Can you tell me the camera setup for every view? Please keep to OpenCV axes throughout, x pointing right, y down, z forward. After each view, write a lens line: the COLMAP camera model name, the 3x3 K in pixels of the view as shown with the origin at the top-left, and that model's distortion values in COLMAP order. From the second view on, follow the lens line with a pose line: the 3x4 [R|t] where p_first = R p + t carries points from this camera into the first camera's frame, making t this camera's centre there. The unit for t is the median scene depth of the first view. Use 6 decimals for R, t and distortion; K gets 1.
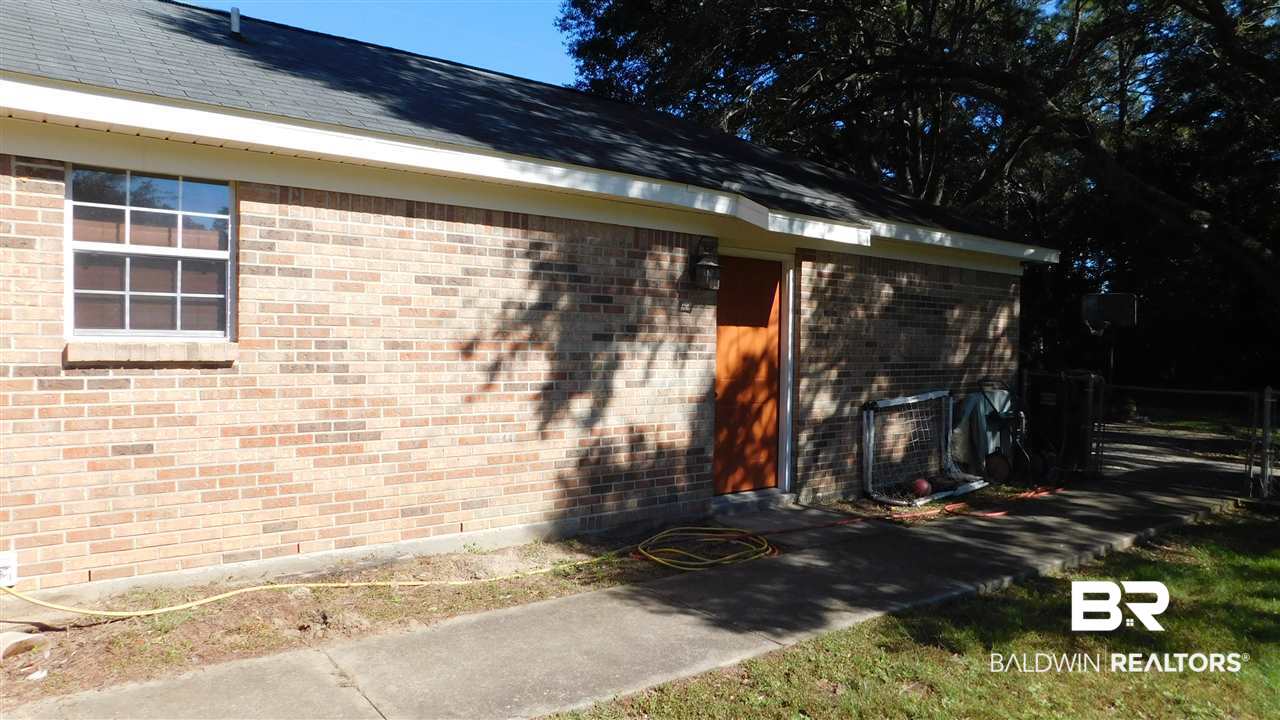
lens RADIAL K [[849.1, 0, 633.0], [0, 849.1, 355.8], [0, 0, 1]] dist [-0.027130, 0.002117]
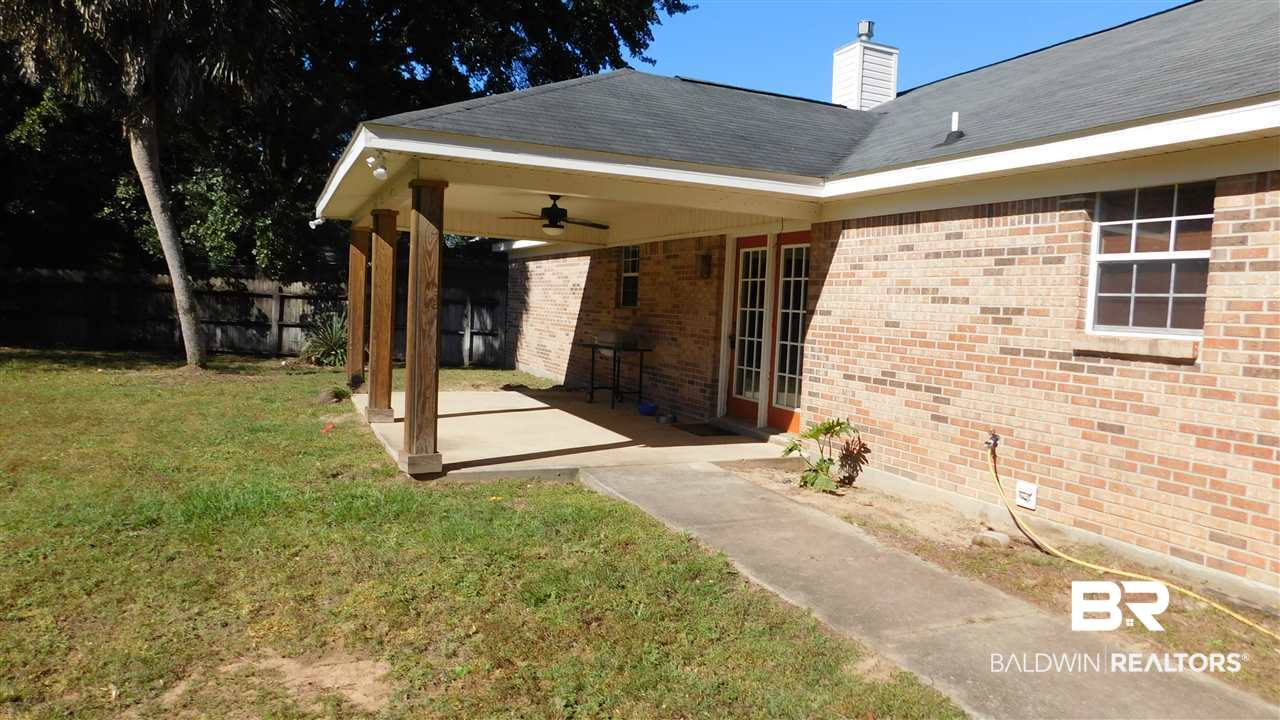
lens RADIAL K [[849.1, 0, 633.0], [0, 849.1, 355.8], [0, 0, 1]] dist [-0.027130, 0.002117]
pose [[-0.261914, 0.028461, -0.964671, 0.681958], [-0.070705, 0.996313, 0.048592, 0.001263], [0.962498, 0.080934, -0.258936, 0.628030]]
